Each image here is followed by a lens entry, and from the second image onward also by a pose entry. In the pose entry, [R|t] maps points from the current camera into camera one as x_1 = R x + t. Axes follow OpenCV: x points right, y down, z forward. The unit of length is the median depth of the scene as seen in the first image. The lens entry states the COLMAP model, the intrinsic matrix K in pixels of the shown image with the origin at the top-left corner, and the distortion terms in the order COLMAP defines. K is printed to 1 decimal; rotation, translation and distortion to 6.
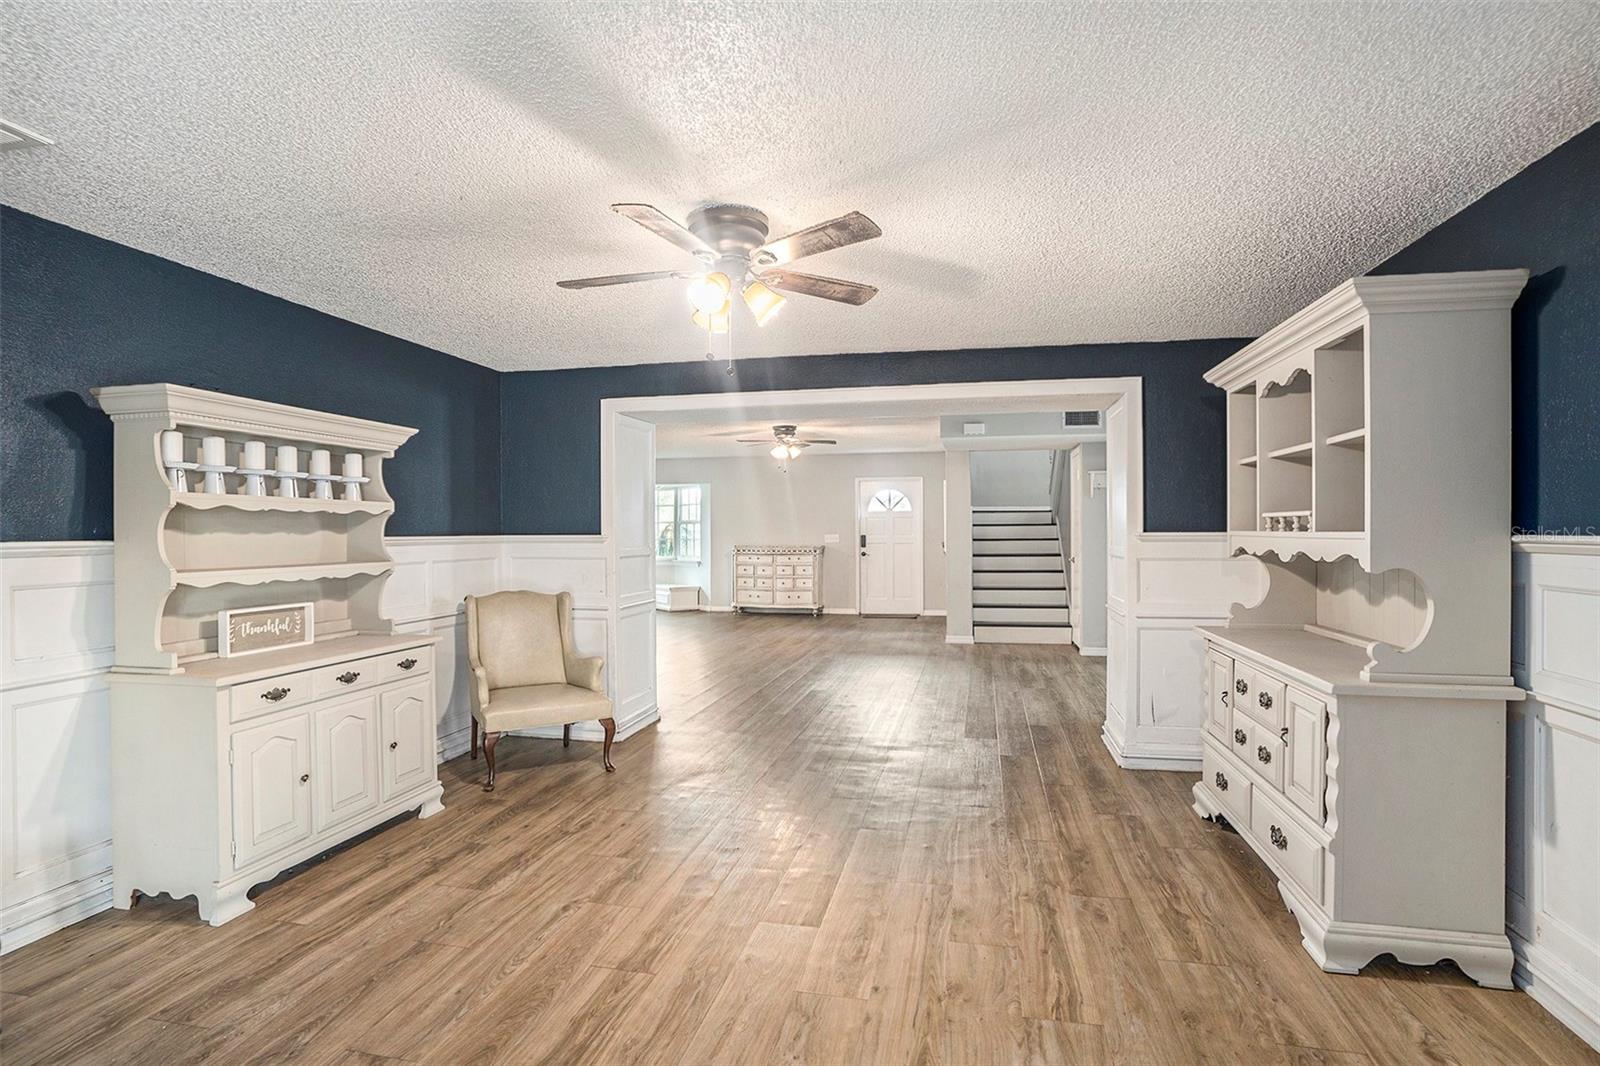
lens RADIAL K [[770.3, 0, 804.0], [0, 770.3, 534.5], [0, 0, 1]] dist [-0.027051, 0.002346]
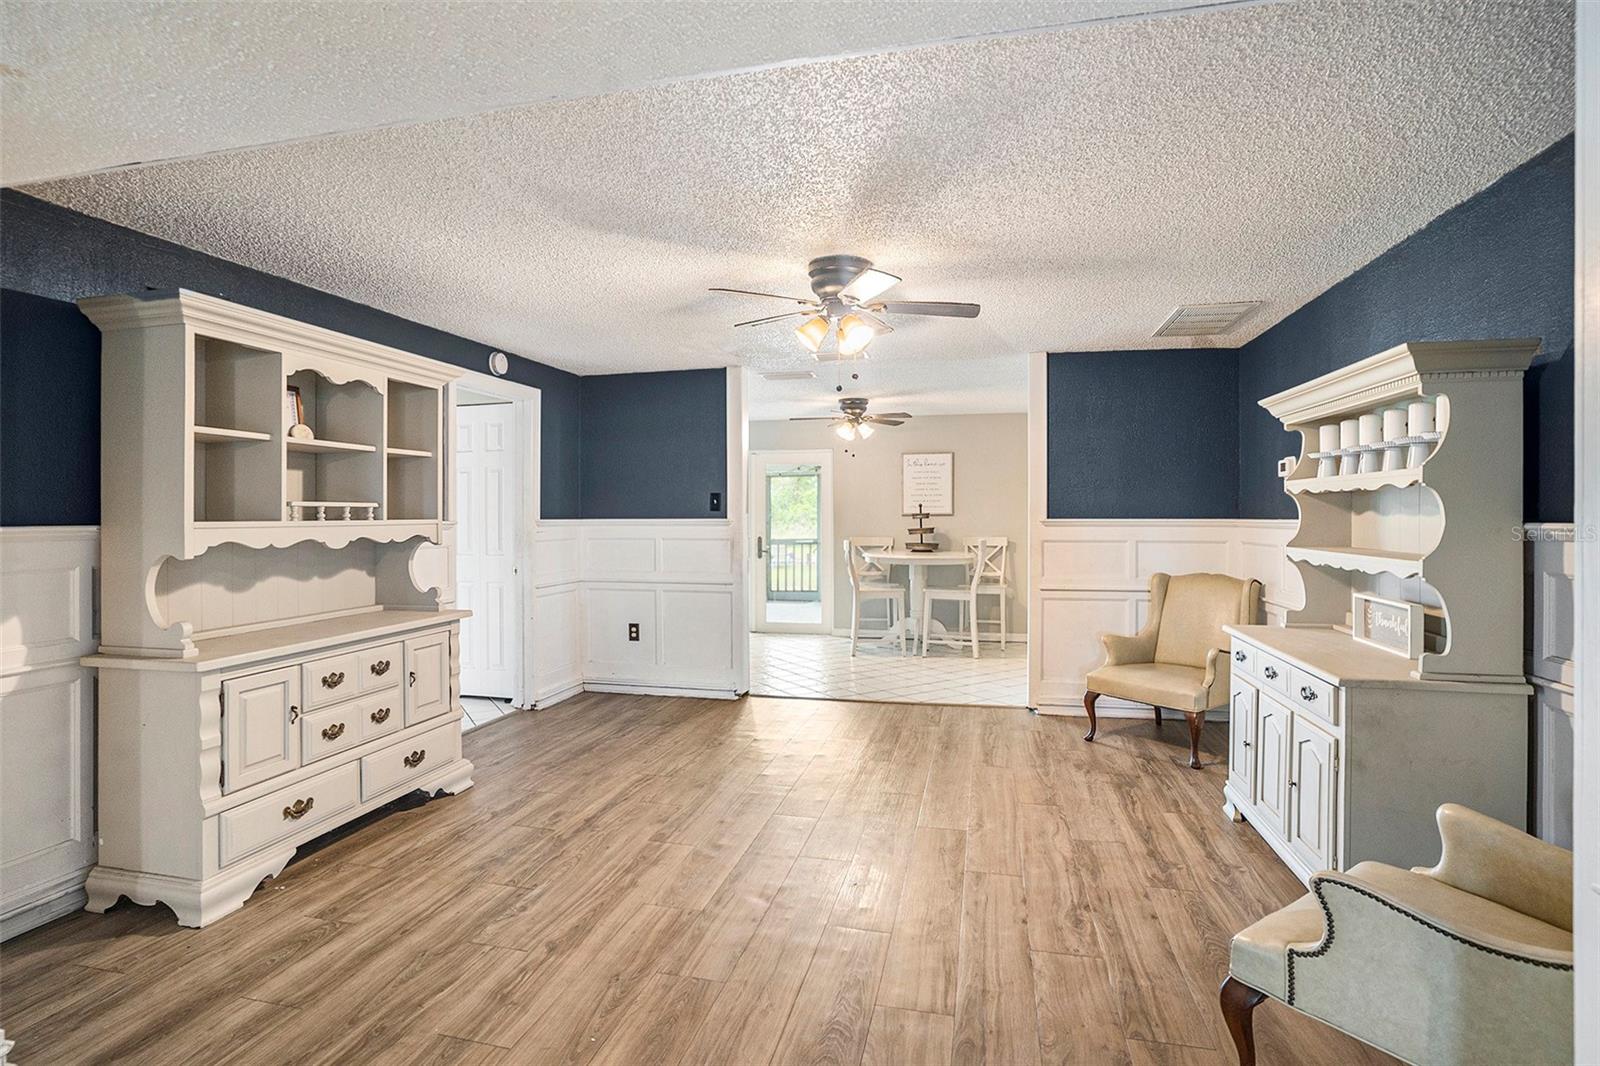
lens RADIAL K [[770.3, 0, 800.2], [0, 770.3, 521.8], [0, 0, 1]] dist [-0.027051, 0.002346]
pose [[-0.999841, 0.006091, 0.016771, -0.045748], [0.006270, 0.999924, 0.010637, -0.009648], [-0.016705, 0.010741, -0.999803, 2.075154]]
